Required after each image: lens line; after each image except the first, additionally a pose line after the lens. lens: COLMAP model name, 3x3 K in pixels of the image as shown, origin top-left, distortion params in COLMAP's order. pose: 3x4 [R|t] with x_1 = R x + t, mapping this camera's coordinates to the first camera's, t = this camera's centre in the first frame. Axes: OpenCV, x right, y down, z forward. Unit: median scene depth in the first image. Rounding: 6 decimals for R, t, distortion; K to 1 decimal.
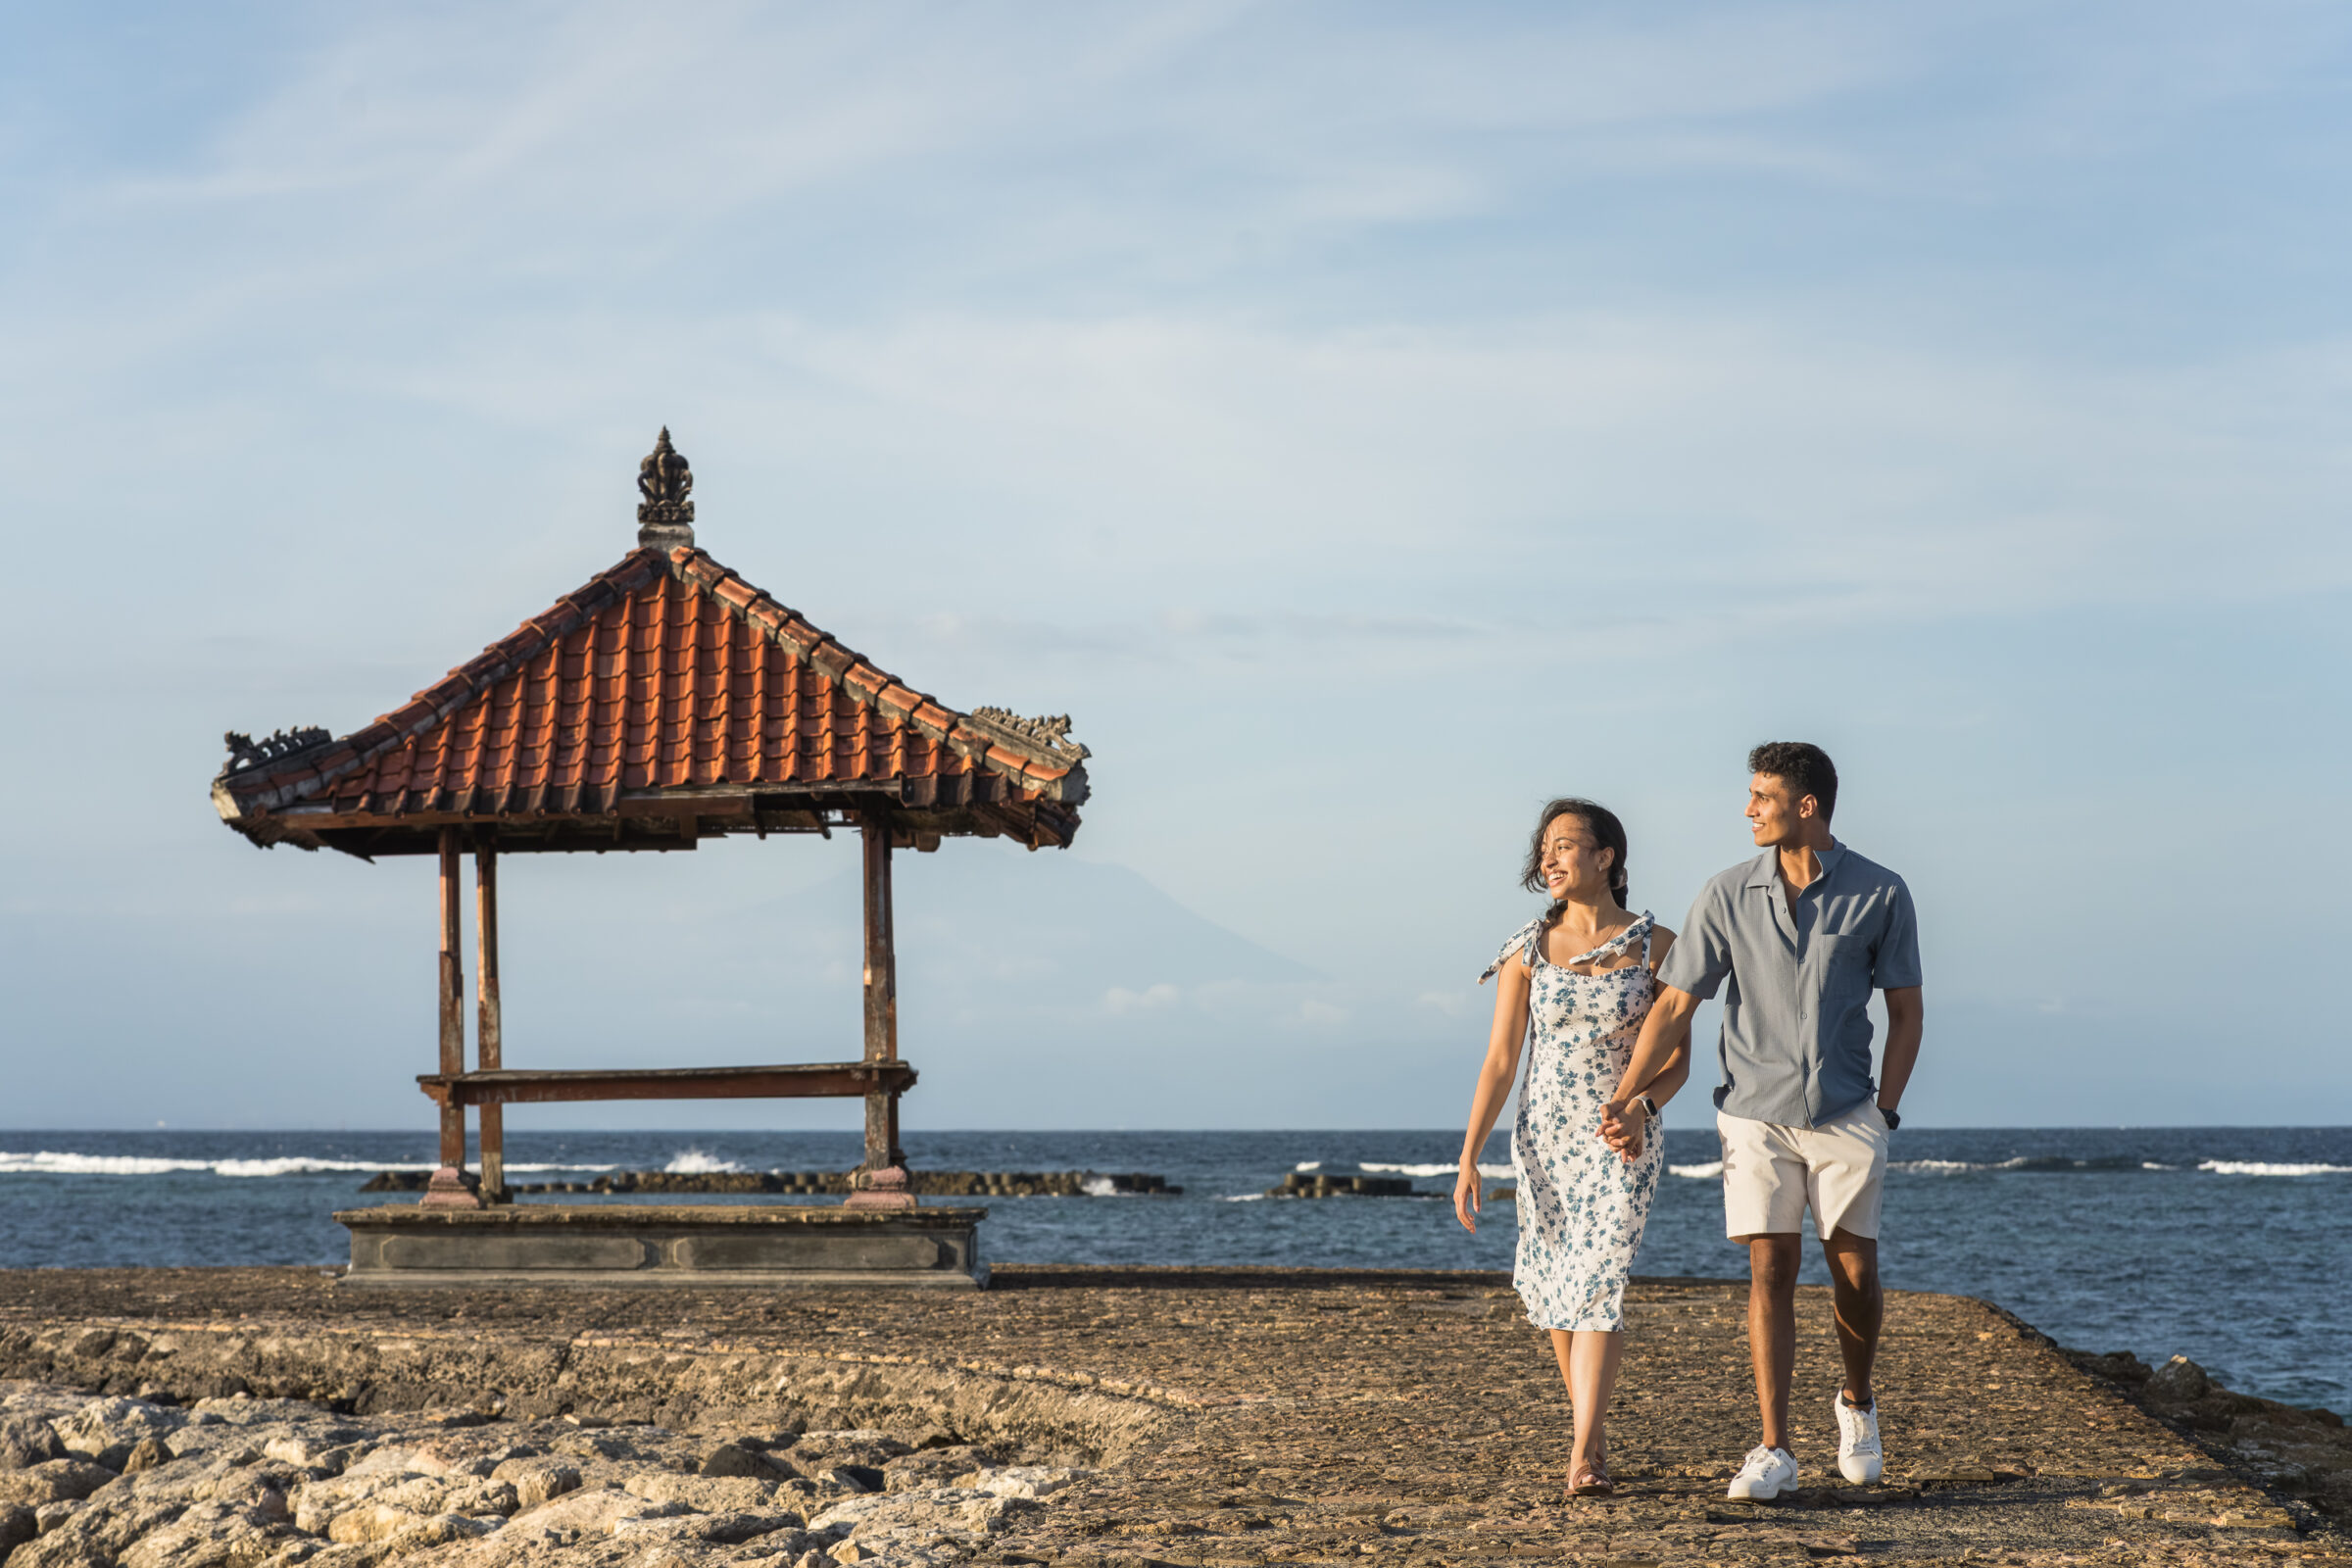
lens RADIAL K [[6142.3, 0, 1176.0], [0, 6142.3, 784.0], [0, 0, 1]] dist [-0.121654, -1.187018]
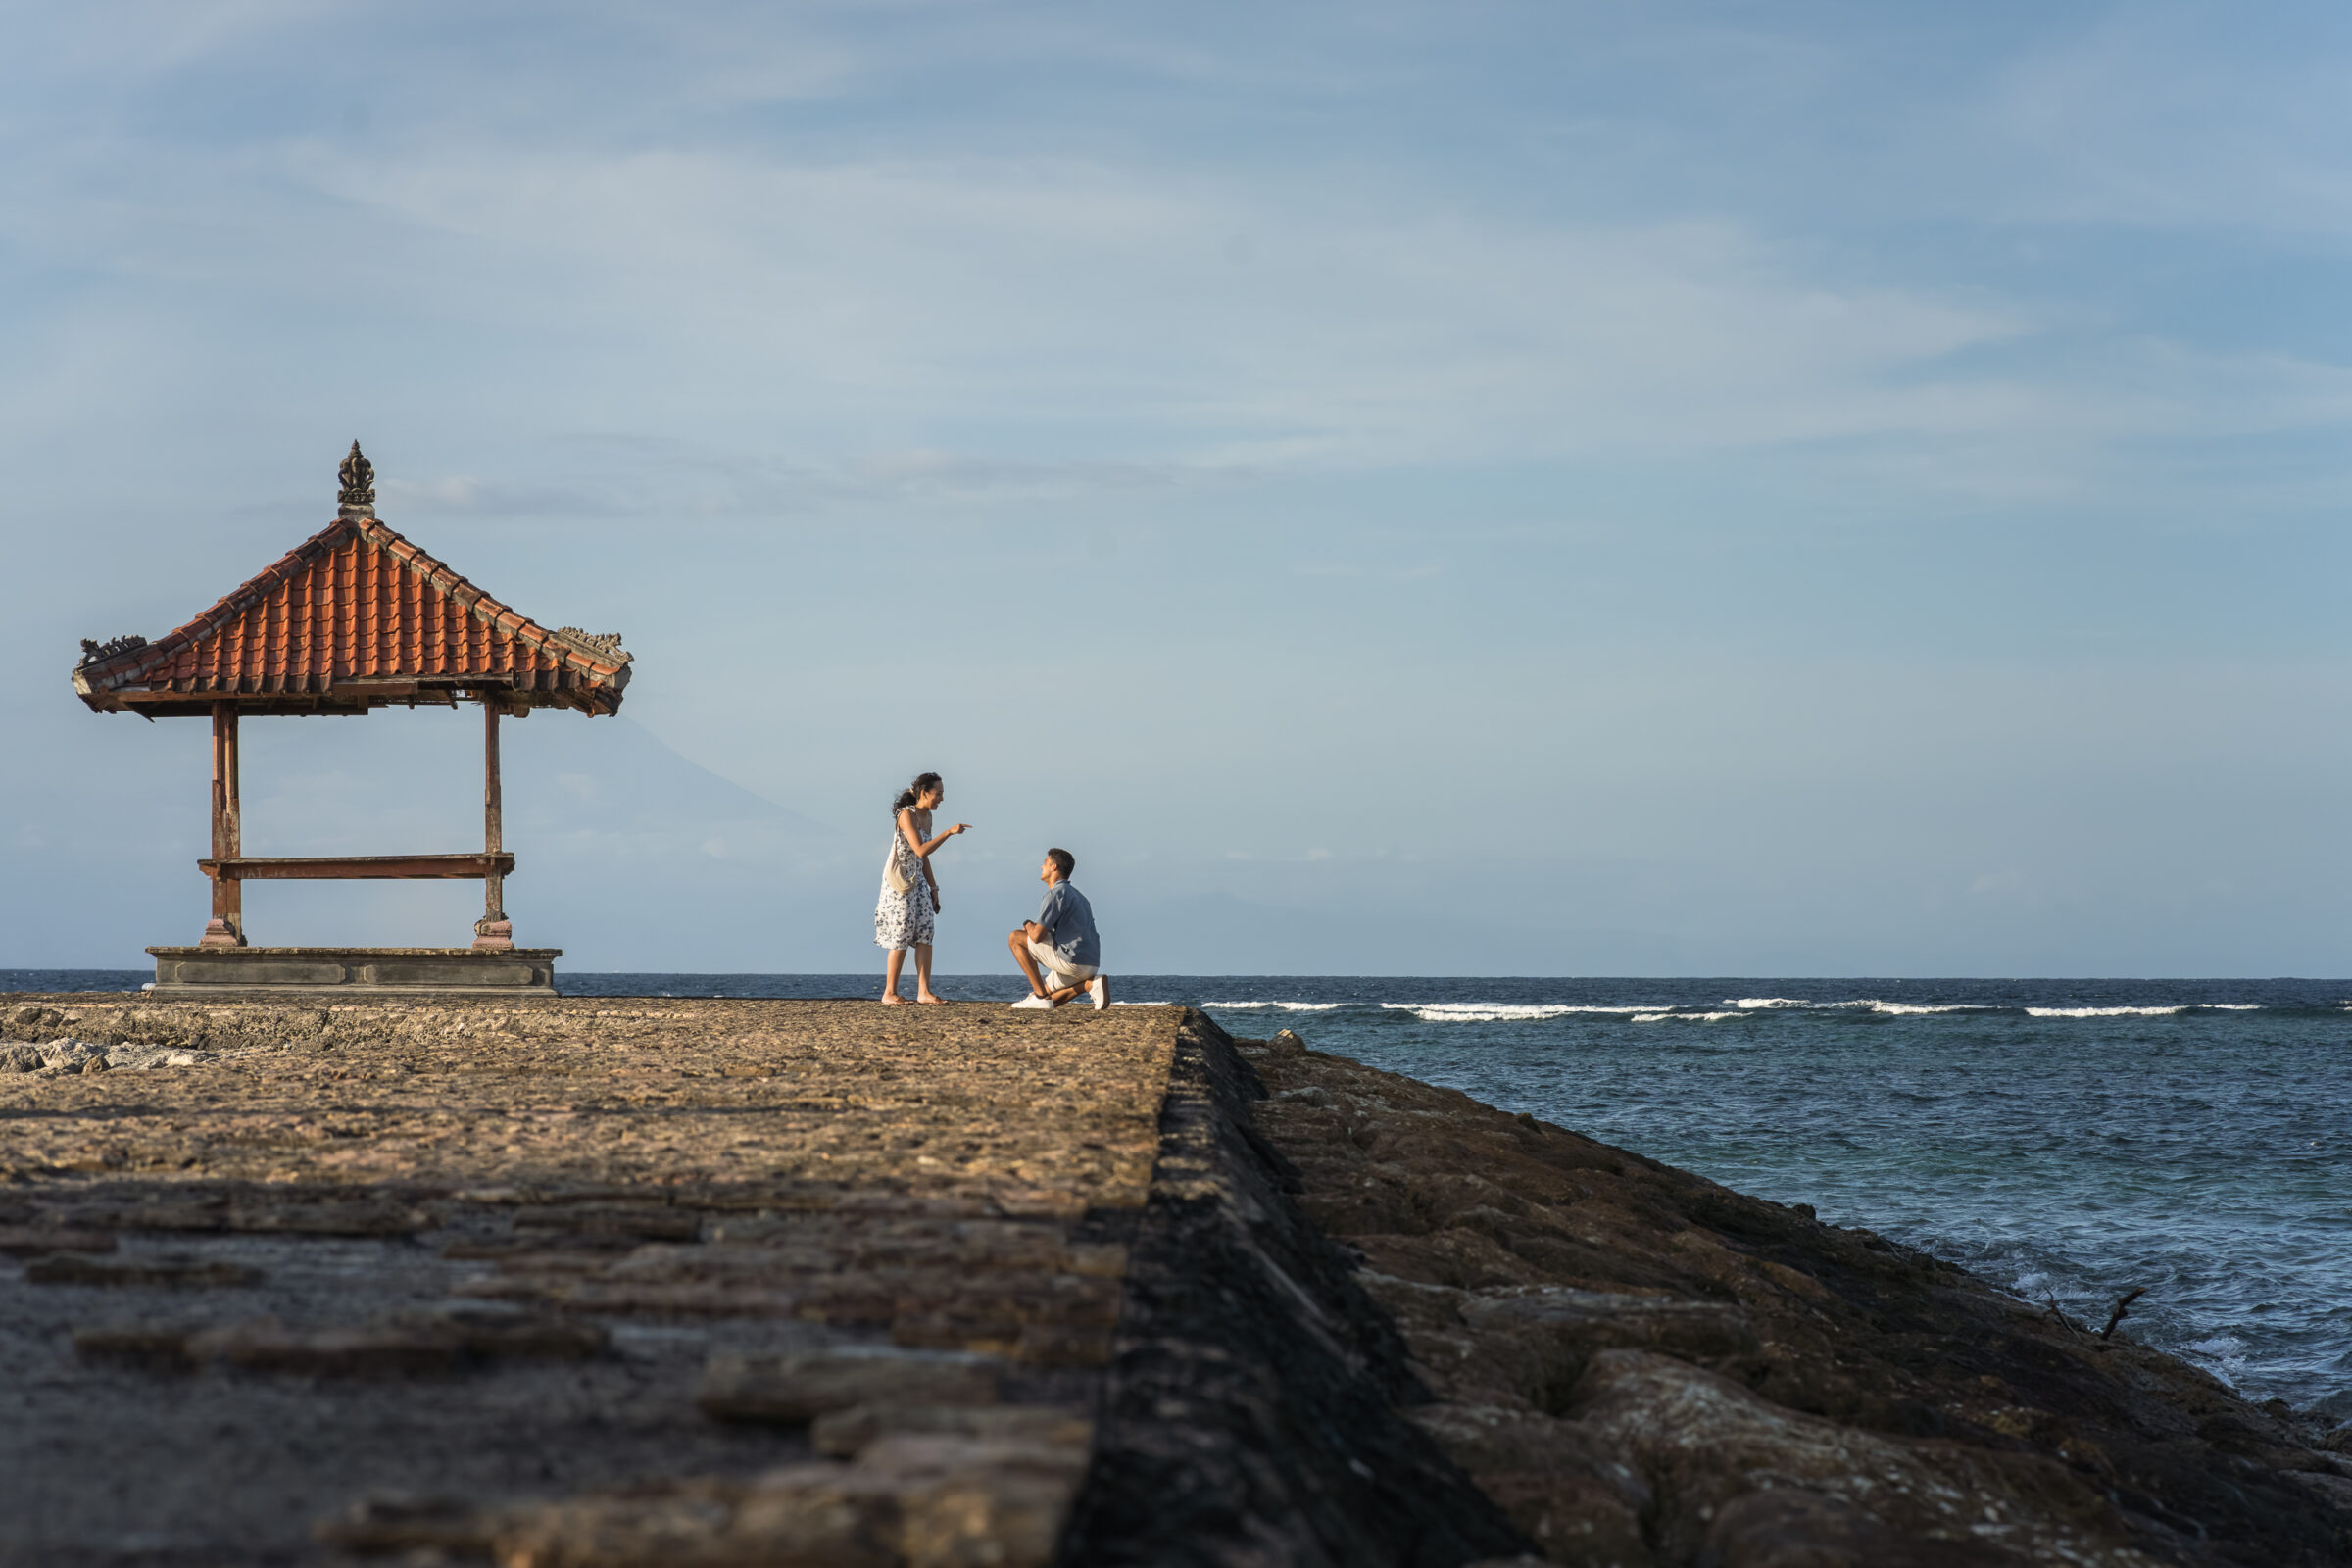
lens RADIAL K [[6142.3, 0, 1176.0], [0, 6142.3, 784.0], [0, 0, 1]] dist [-0.121654, -1.187018]
pose [[0.996630, 0.009240, 0.081510, -0.003100], [-0.011235, 0.999648, 0.024051, -0.011984], [-0.081259, -0.024886, 0.996382, -0.574411]]
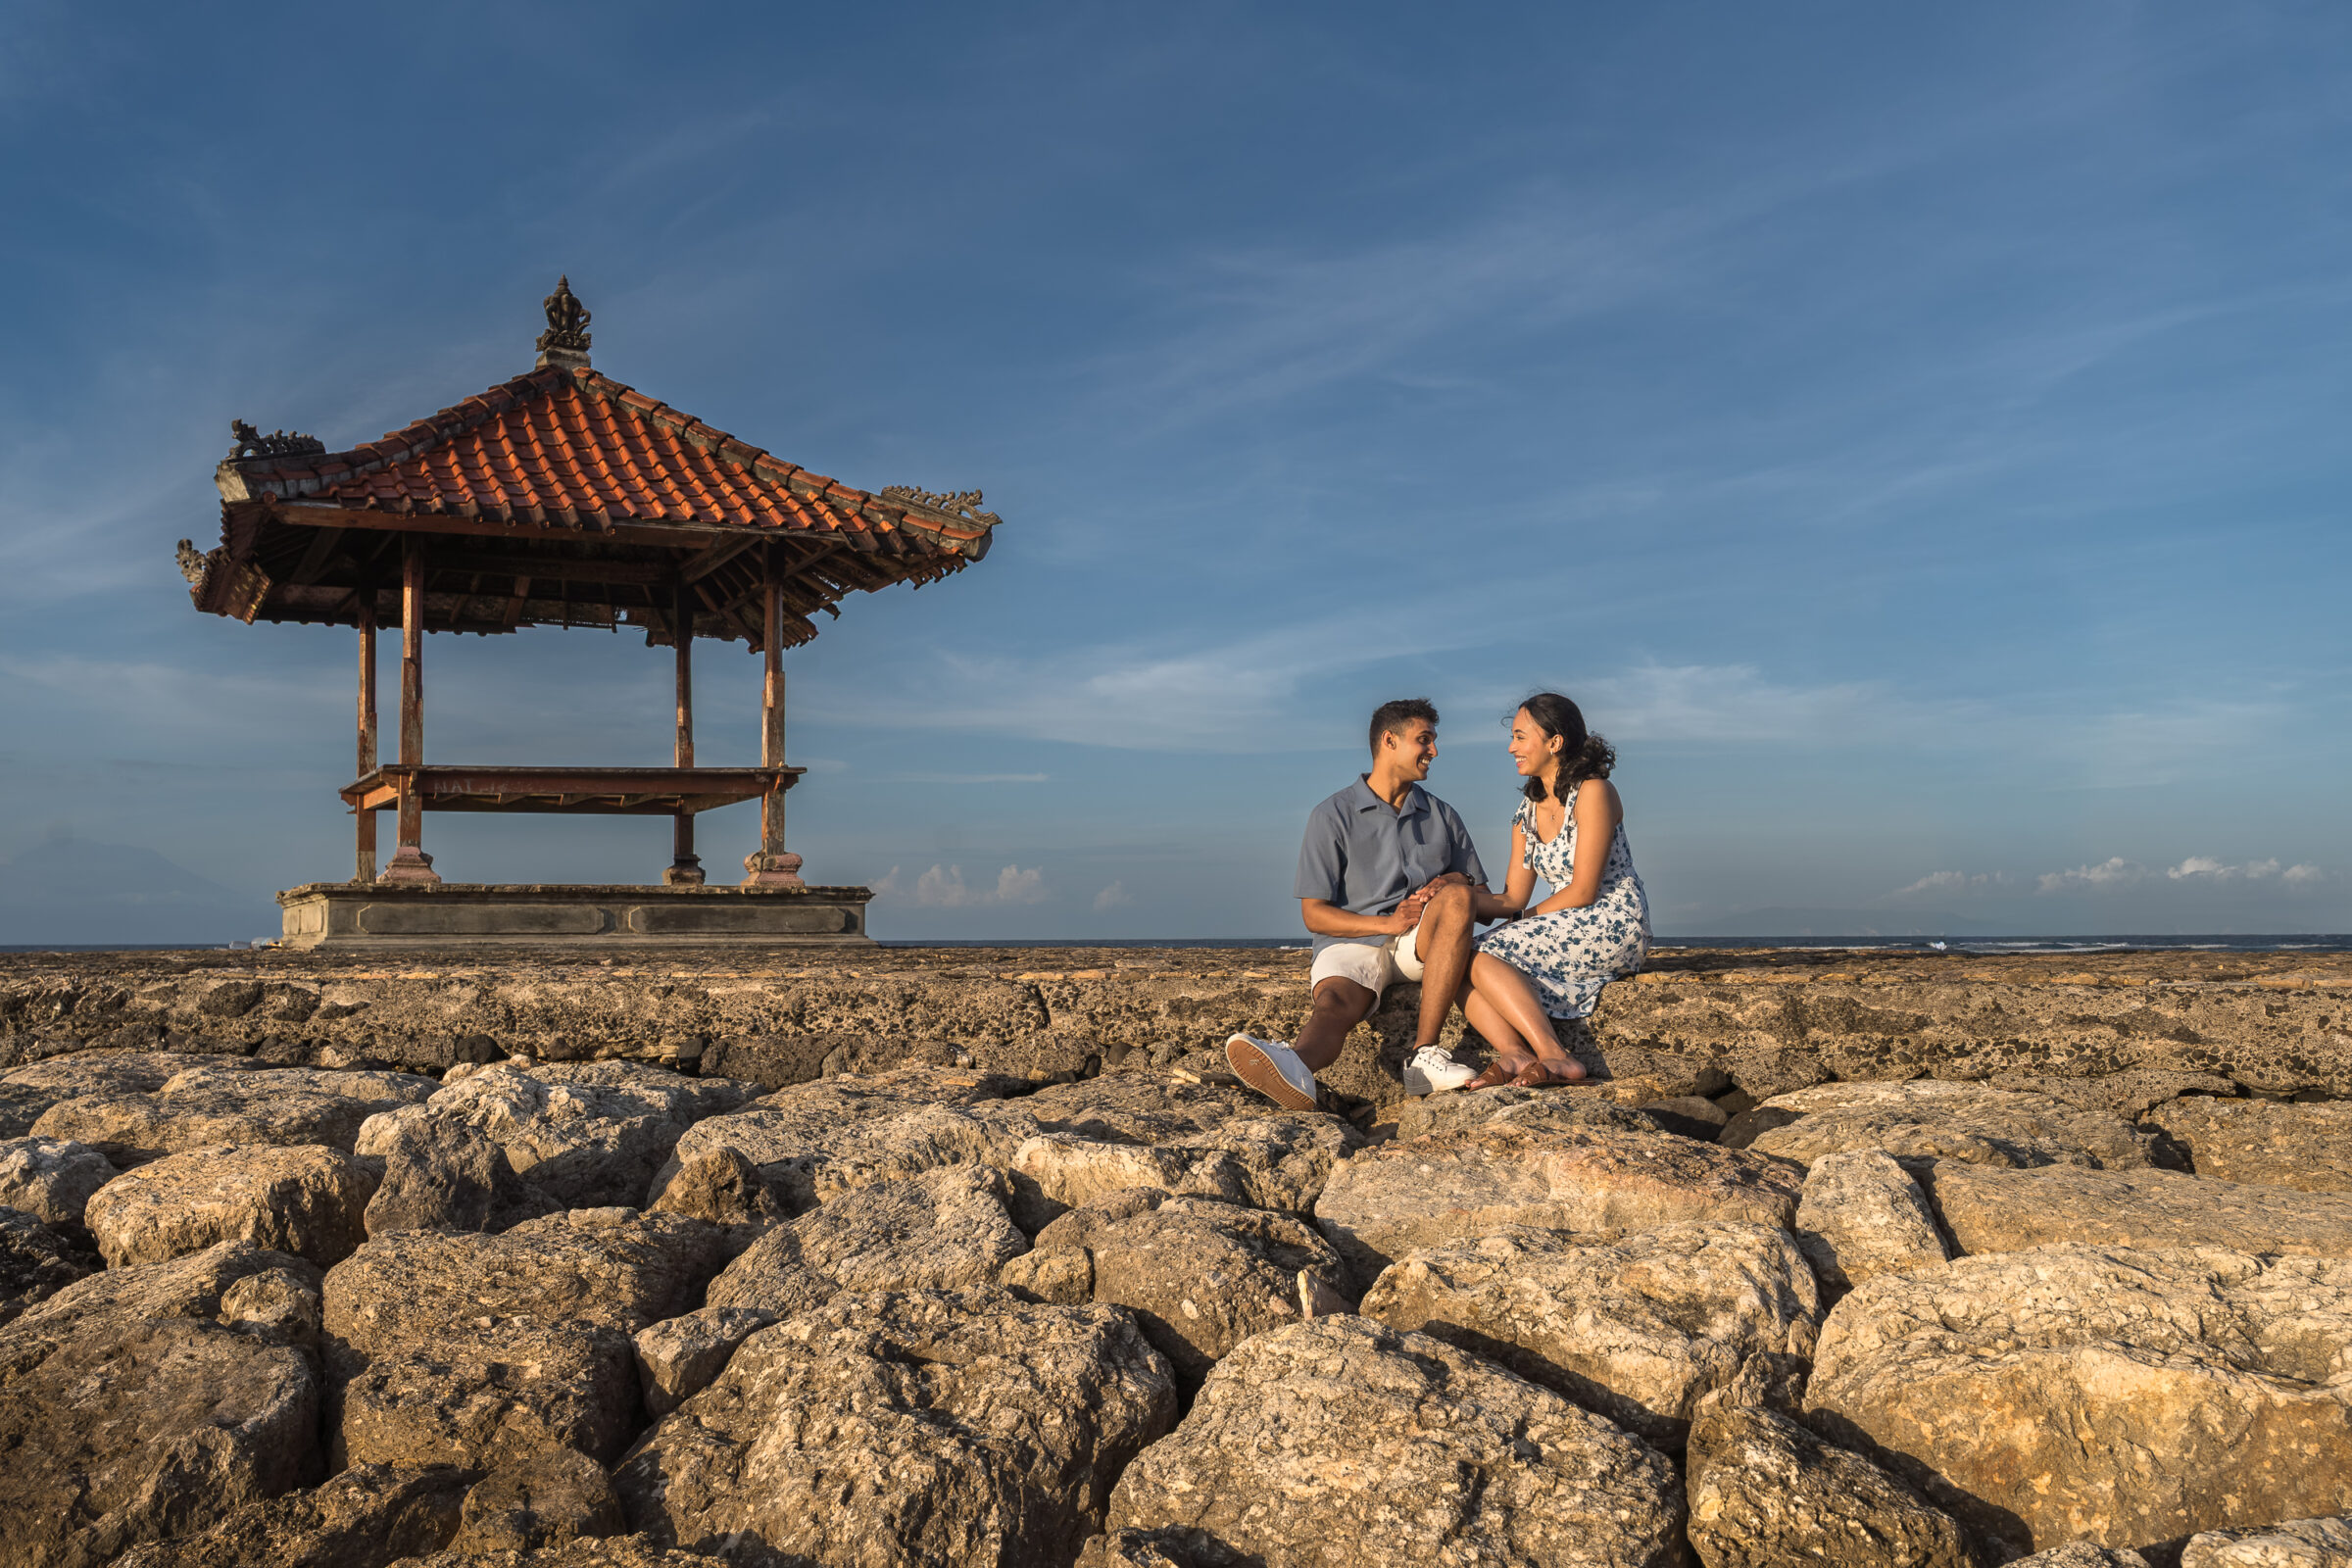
lens RADIAL K [[1913.3, 0, 1172.8], [0, 1913.3, 770.8], [0, 0, 1]] dist [0.005821, -0.002230]
pose [[0.884204, 0.038073, 0.465547, -0.161148], [-0.022380, 0.998981, -0.039192, 0.059991], [-0.466564, 0.024235, 0.884155, 0.626783]]
